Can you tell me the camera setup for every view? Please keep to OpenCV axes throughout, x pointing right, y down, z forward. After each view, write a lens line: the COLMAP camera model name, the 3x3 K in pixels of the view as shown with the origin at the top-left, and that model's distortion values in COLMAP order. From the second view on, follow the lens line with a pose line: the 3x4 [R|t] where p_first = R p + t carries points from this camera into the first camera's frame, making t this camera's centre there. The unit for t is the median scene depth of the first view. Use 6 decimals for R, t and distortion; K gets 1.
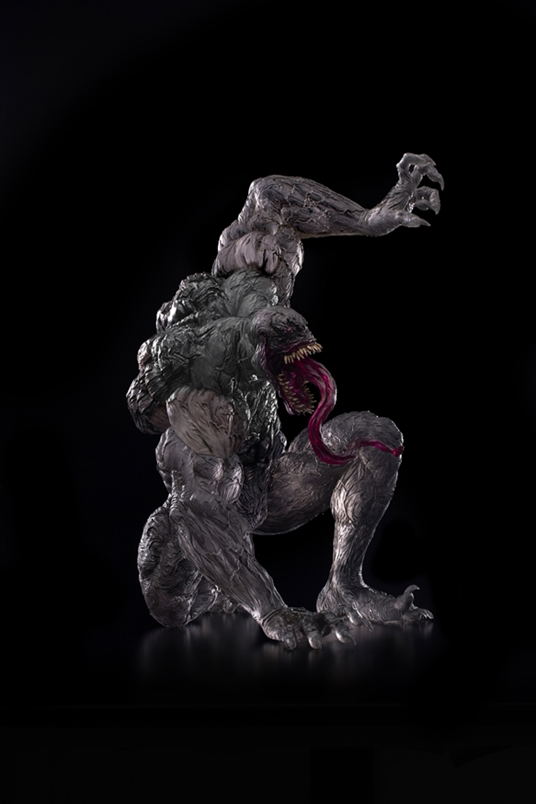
lens RADIAL K [[2470.3, 0, 274.8], [0, 2470.3, 394.0], [0, 0, 1]] dist [0.032554, 0.000000]
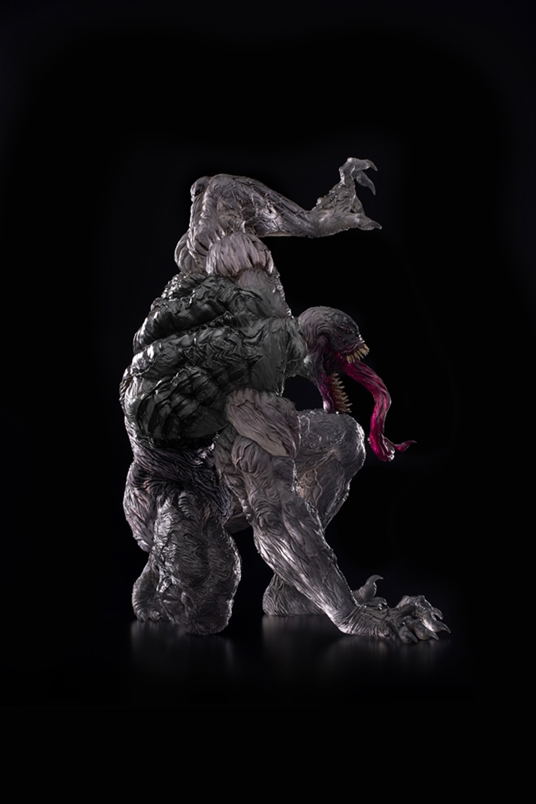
lens RADIAL K [[2470.3, 0, 268.5], [0, 2470.3, 396.6], [0, 0, 1]] dist [0.032554, 0.000000]
pose [[0.776399, -0.022719, 0.629832, -0.642526], [0.019303, 0.999738, 0.012267, -0.011559], [-0.629946, 0.002633, 0.776635, 0.227474]]
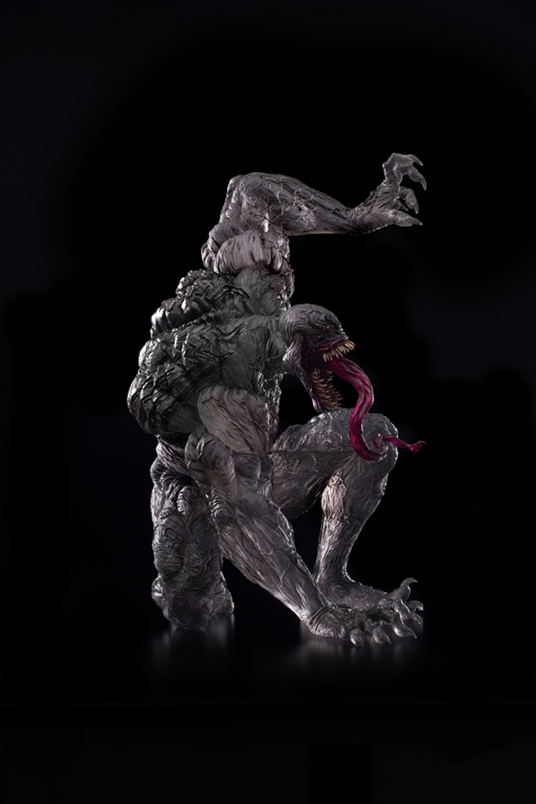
lens RADIAL K [[2470.3, 0, 267.2], [0, 2470.3, 400.8], [0, 0, 1]] dist [0.032554, 0.000000]
pose [[0.951673, -0.011765, 0.306889, -0.317505], [0.010220, 0.999926, 0.006641, -0.003176], [-0.306944, -0.003184, 0.951722, 0.050919]]
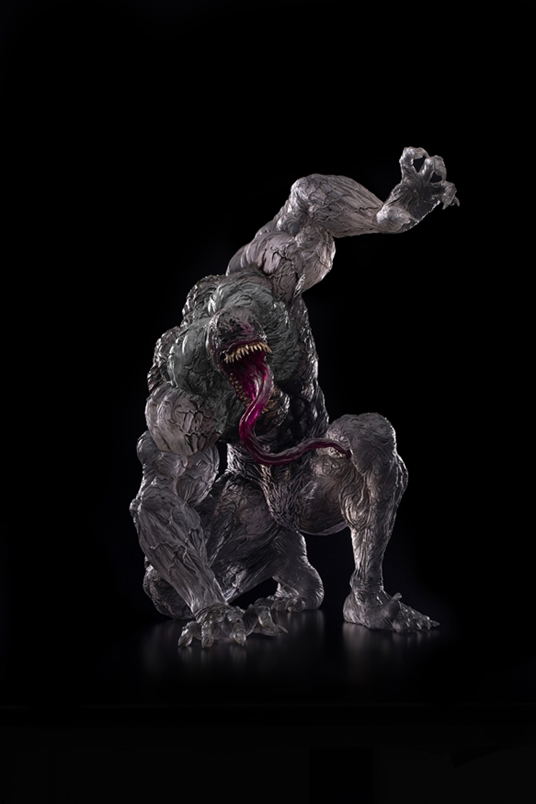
lens RADIAL K [[2470.3, 0, 262.6], [0, 2470.3, 404.0], [0, 0, 1]] dist [0.032554, 0.000000]
pose [[0.849720, 0.017986, -0.526928, 0.532534], [-0.015666, 0.999838, 0.008866, -0.004667], [0.527002, 0.000722, 0.849864, 0.149188]]
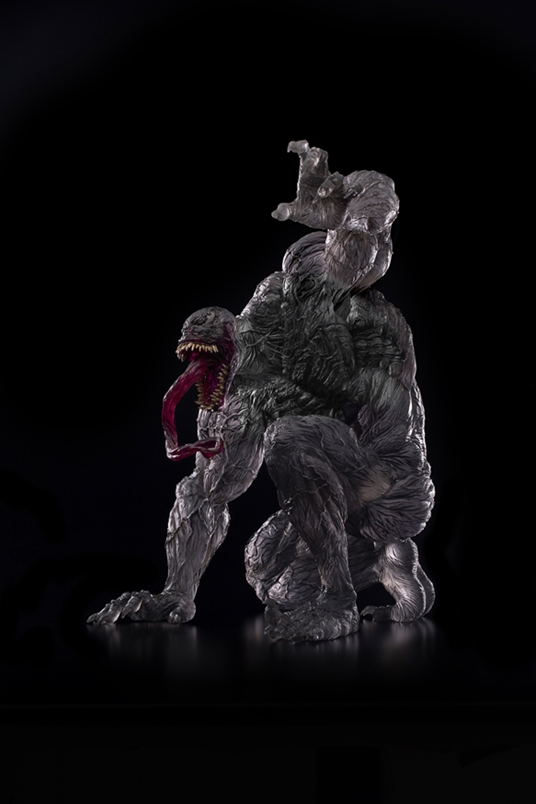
lens RADIAL K [[2357.6, 0, 269.8], [0, 2357.6, 406.0], [0, 0, 1]] dist [-0.025536, 0.000000]
pose [[-0.147572, 0.030877, -0.988569, 0.970209], [-0.026625, 0.999026, 0.035178, -0.029074], [0.988693, 0.031512, -0.146606, 1.154268]]
